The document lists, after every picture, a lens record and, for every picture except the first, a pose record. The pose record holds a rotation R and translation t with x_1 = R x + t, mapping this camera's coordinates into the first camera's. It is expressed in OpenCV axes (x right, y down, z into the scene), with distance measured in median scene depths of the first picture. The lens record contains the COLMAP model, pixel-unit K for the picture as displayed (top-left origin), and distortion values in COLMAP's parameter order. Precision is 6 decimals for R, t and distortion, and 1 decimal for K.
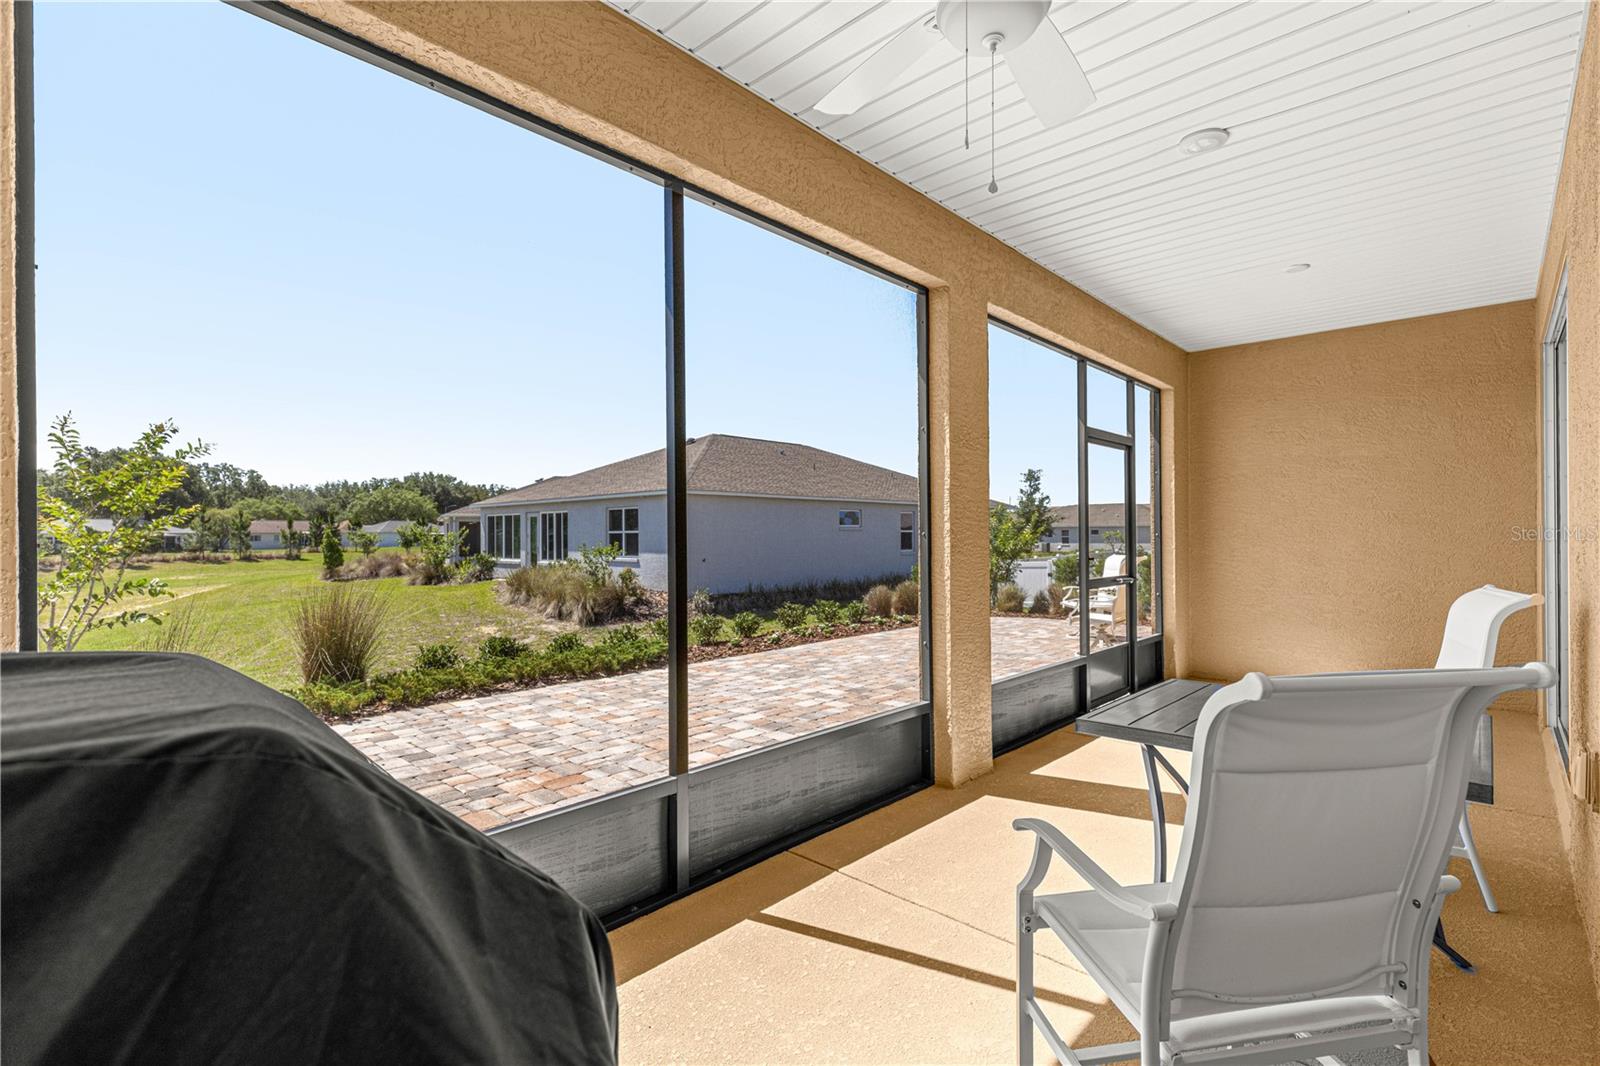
lens RADIAL K [[734.9, 0, 792.1], [0, 734.9, 537.8], [0, 0, 1]] dist [0.000511, -0.000106]
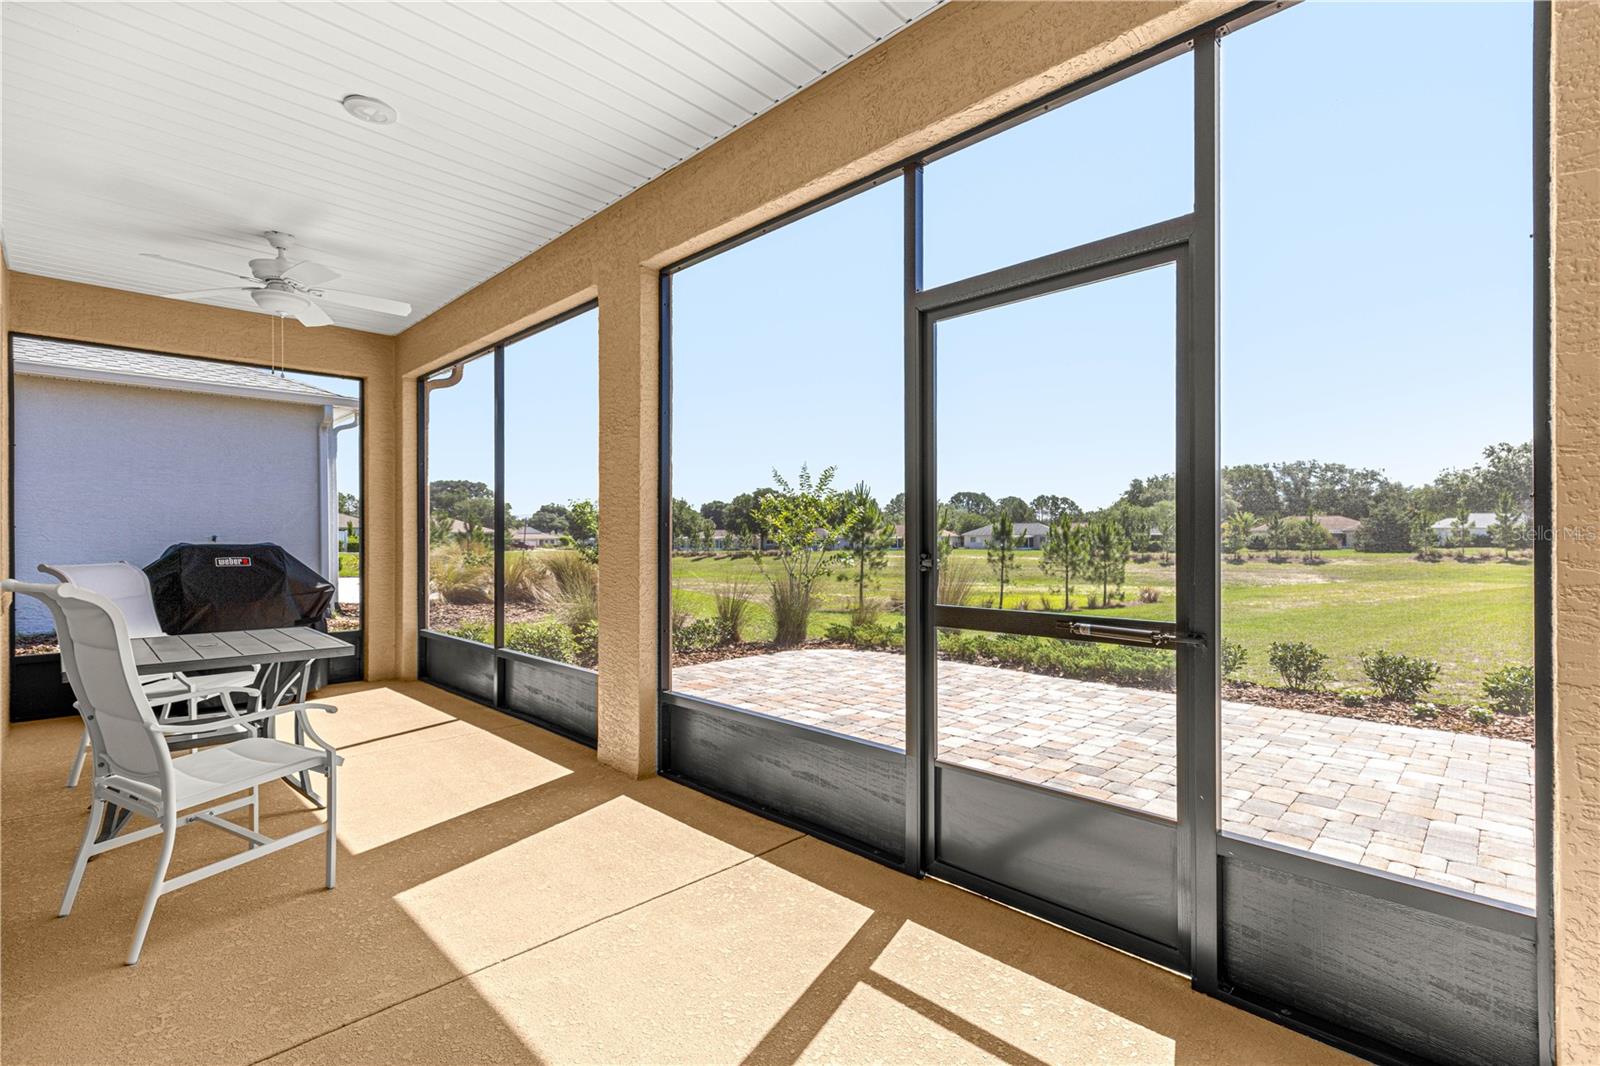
lens RADIAL K [[734.9, 0, 792.1], [0, 734.9, 537.8], [0, 0, 1]] dist [0.000511, -0.000106]
pose [[-0.016515, 0.010916, -0.999804, 0.842570], [0.012016, 0.999870, 0.010718, 0.005478], [0.999791, -0.011837, -0.016644, 0.863729]]
